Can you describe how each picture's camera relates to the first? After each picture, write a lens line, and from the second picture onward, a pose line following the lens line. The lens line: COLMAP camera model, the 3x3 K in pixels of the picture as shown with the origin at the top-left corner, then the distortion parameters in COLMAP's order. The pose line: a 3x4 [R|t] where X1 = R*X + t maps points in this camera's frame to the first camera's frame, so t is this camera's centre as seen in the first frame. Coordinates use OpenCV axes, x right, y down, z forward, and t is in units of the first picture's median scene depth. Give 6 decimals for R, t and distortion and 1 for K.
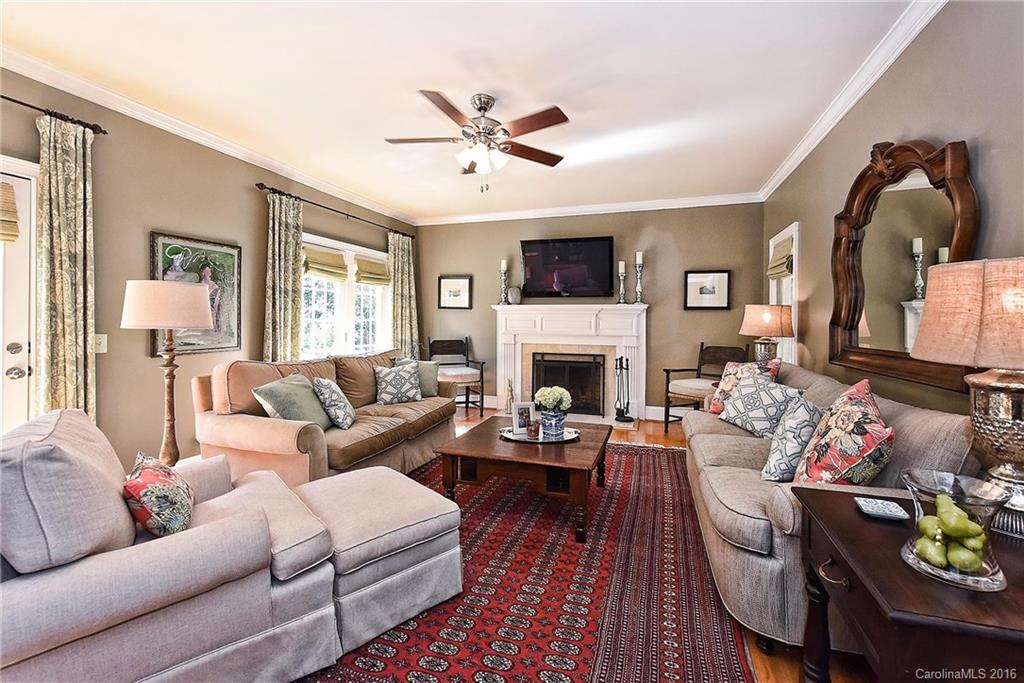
lens RADIAL K [[432.7, 0, 511.8], [0, 432.7, 318.3], [0, 0, 1]] dist [0.018574, 0.000026]
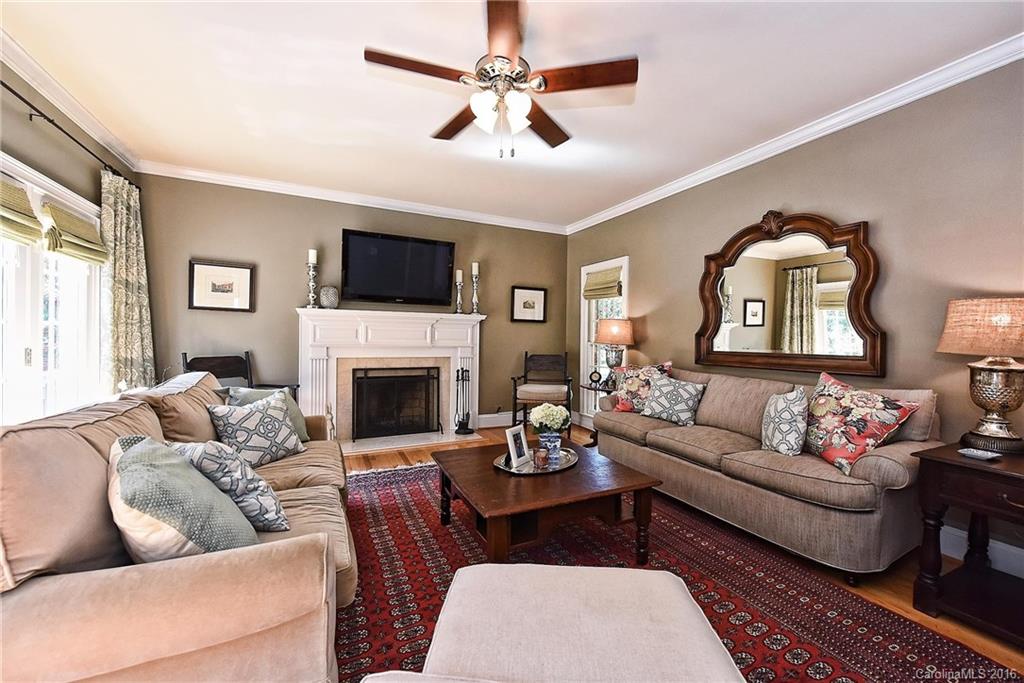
lens RADIAL K [[406.2, 0, 512.0], [0, 406.2, 341.5], [0, 0, 1]] dist [0.001504, 0.000155]
pose [[0.712661, -0.003757, 0.701498, -0.302504], [-0.014352, 0.999698, 0.019934, 0.008818], [-0.701361, -0.024274, 0.712393, 0.265947]]
